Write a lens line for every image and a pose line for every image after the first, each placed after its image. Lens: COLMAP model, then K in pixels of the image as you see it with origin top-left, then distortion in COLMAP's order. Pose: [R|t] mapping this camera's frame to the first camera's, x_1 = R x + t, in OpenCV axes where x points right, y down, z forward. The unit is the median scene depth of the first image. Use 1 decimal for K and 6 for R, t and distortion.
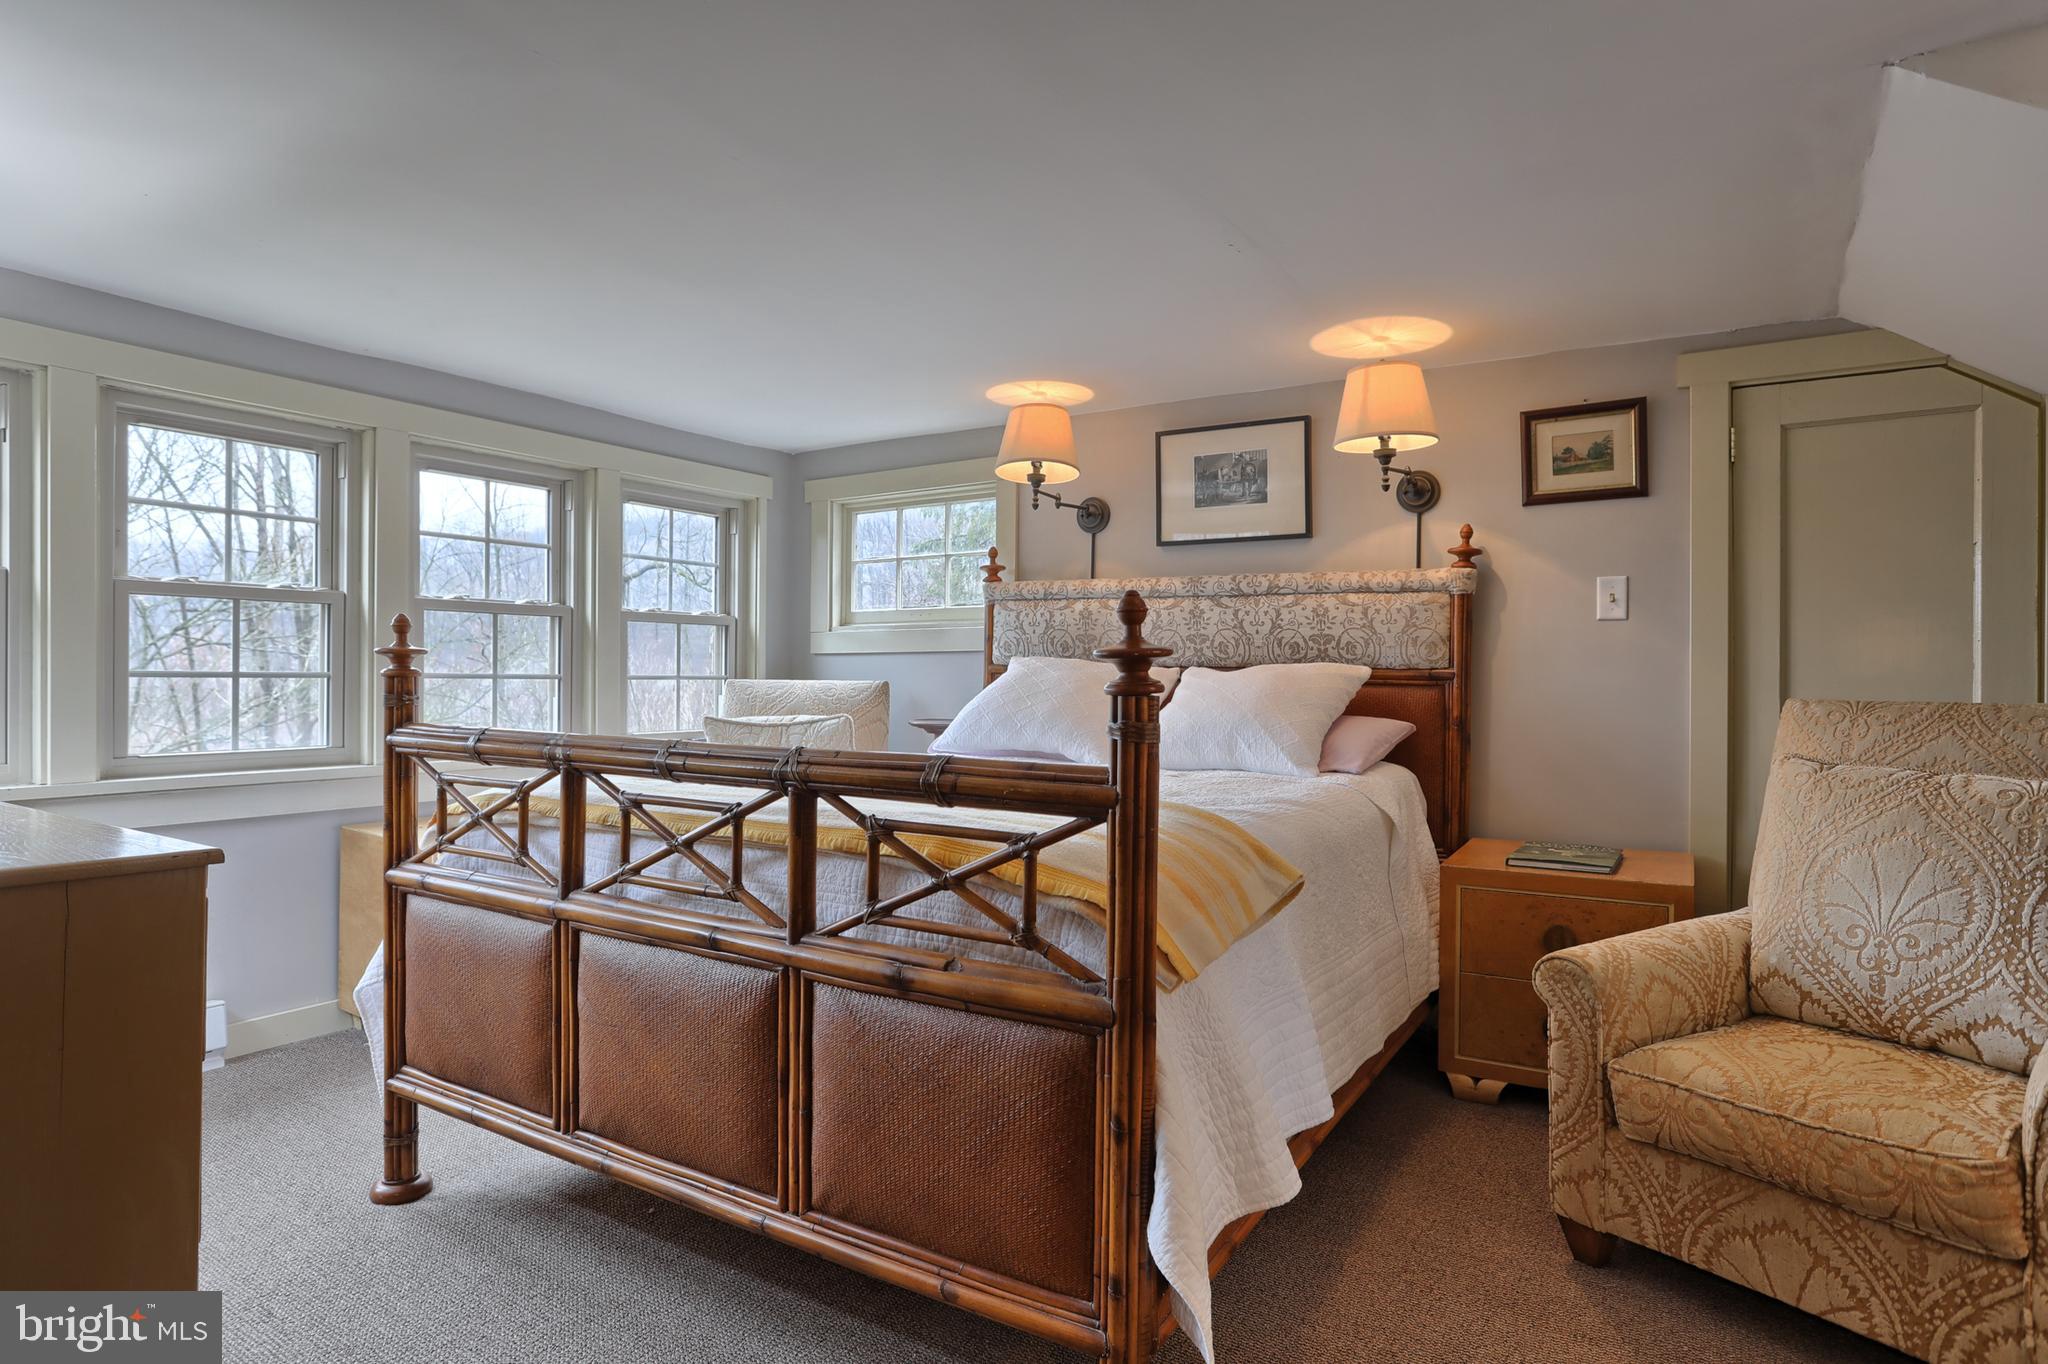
lens RADIAL K [[1133.1, 0, 1024.0], [0, 1133.1, 682.0], [0, 0, 1]] dist [-0.000340, -0.000044]
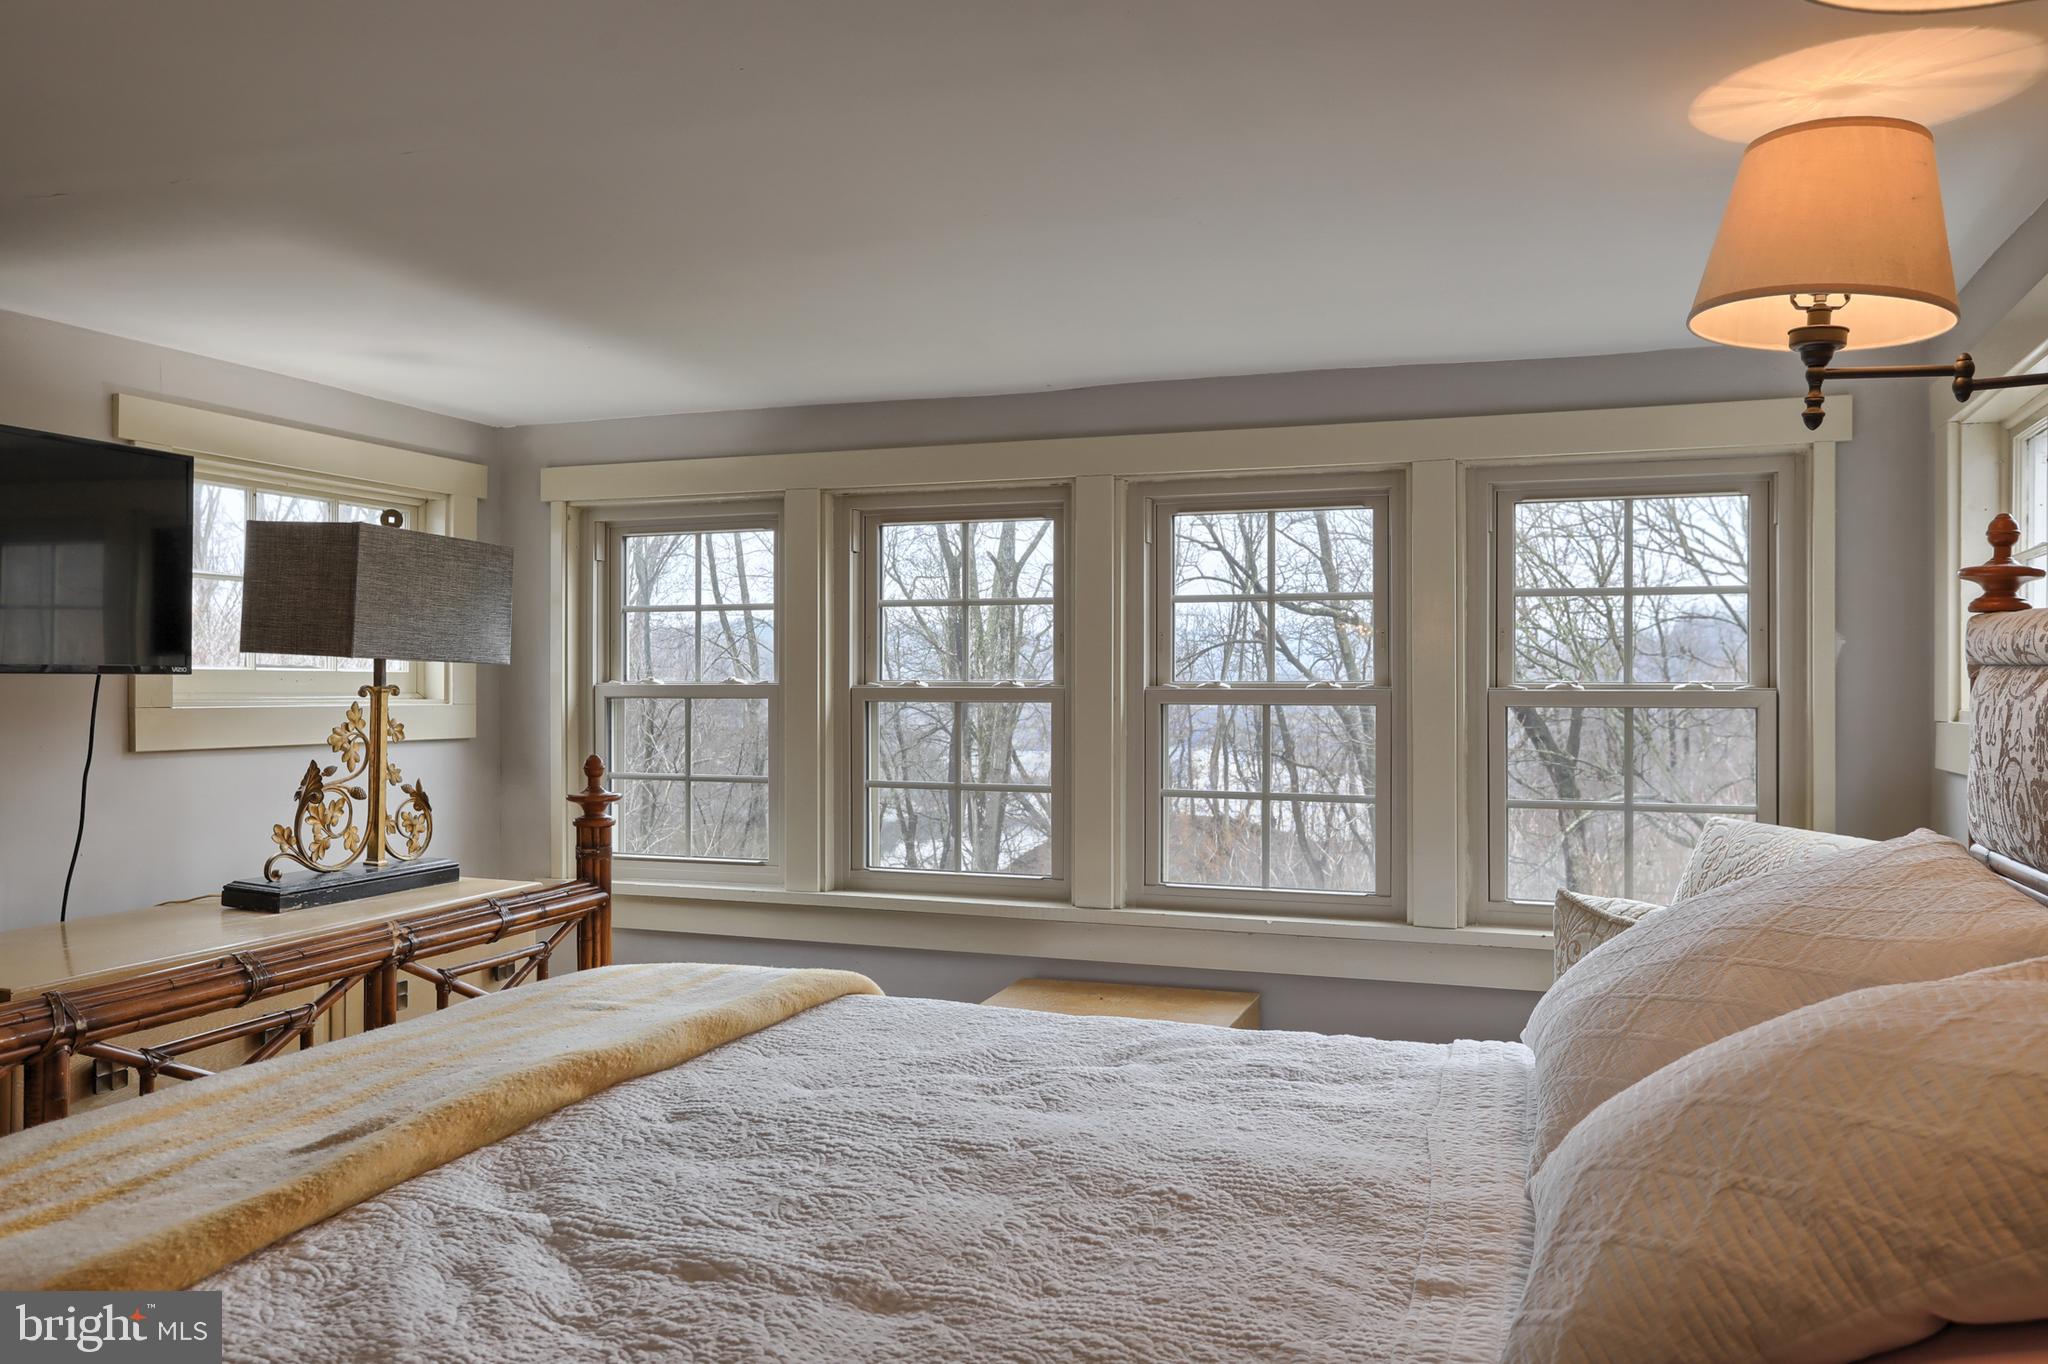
lens RADIAL K [[1598.8, 0, 1024.0], [0, 1598.8, 682.0], [0, 0, 1]] dist [-0.000337, -0.000142]
pose [[0.202175, -0.064509, -0.977223, 0.439007], [-0.032145, 0.996854, -0.072455, 0.000942], [0.978822, 0.046061, 0.199465, 0.652758]]
